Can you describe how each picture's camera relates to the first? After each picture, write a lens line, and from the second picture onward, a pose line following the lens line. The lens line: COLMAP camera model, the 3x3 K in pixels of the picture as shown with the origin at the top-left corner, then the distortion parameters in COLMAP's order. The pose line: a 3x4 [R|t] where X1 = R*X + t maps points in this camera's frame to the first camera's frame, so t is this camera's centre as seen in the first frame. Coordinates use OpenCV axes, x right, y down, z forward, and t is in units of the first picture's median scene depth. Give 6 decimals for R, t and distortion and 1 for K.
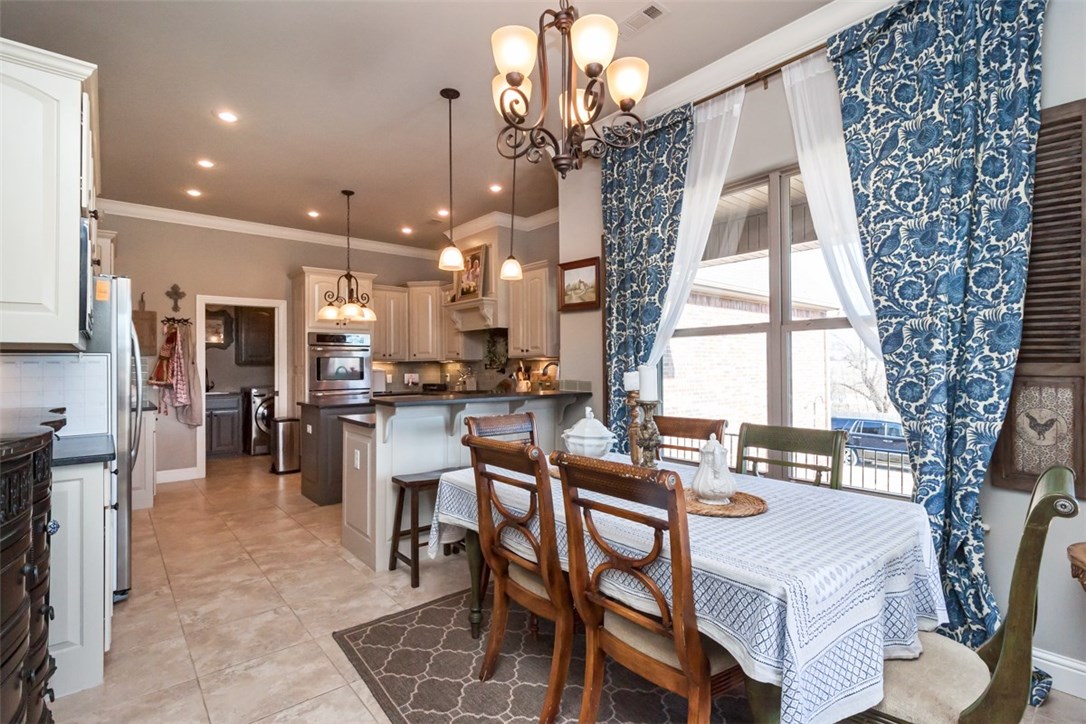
lens RADIAL K [[510.9, 0, 539.5], [0, 510.9, 358.6], [0, 0, 1]] dist [0.004510, 0.000399]
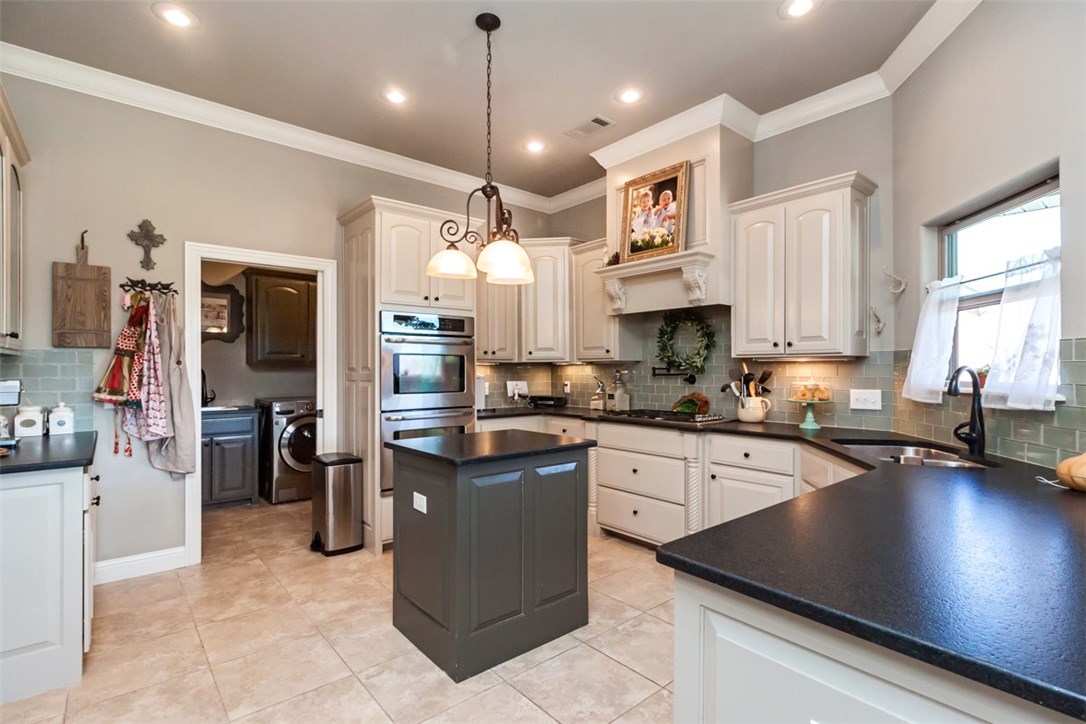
lens RADIAL K [[510.9, 0, 545.5], [0, 510.9, 367.3], [0, 0, 1]] dist [0.004510, 0.000399]
pose [[0.999912, 0.008095, 0.010510, -0.260427], [-0.008223, 0.999892, 0.012216, 0.003838], [-0.010410, -0.012301, 0.999870, 0.403473]]
